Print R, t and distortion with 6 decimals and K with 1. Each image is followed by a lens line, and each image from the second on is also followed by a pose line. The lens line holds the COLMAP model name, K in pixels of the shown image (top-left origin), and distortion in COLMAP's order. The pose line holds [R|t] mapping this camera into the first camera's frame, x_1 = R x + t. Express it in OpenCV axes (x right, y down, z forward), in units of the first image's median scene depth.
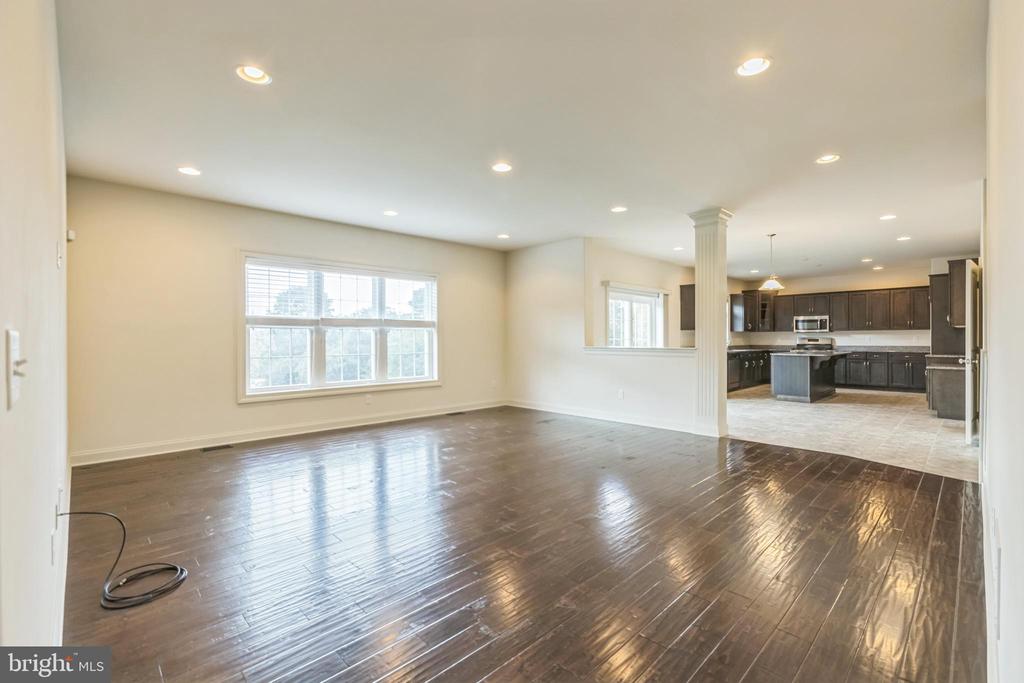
lens RADIAL K [[454.9, 0, 509.2], [0, 454.9, 338.1], [0, 0, 1]] dist [-0.009972, 0.005311]
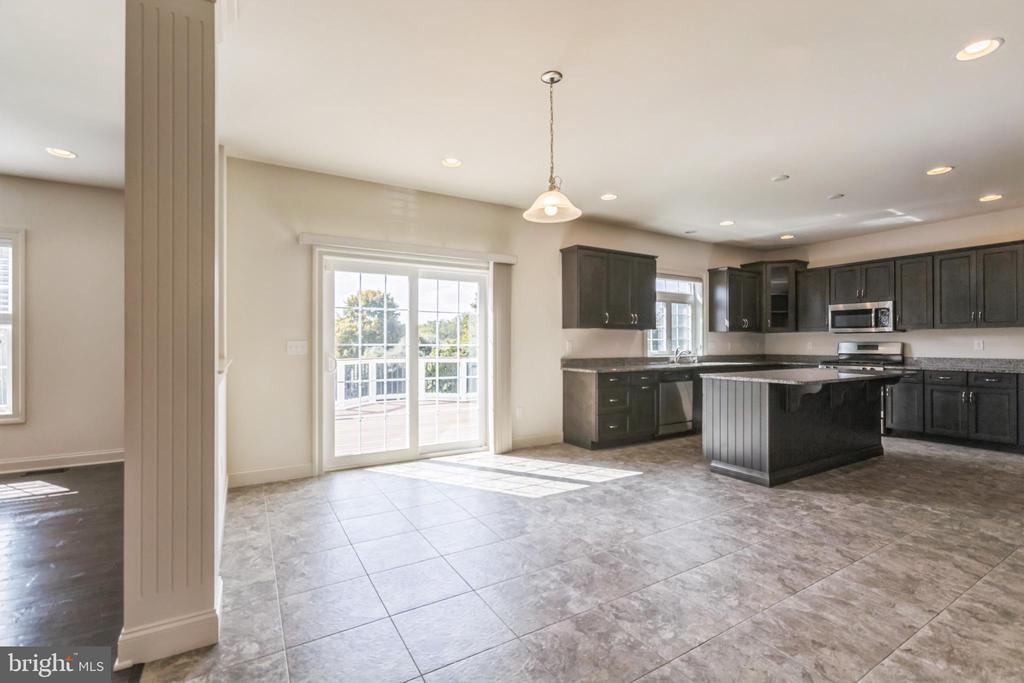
lens RADIAL K [[454.9, 0, 507.7], [0, 454.9, 342.2], [0, 0, 1]] dist [-0.009972, 0.005311]
pose [[0.972726, 0.001160, -0.231953, 0.380436], [-0.000725, 0.999998, 0.001961, -0.001929], [0.231955, -0.001740, 0.972725, 0.368240]]
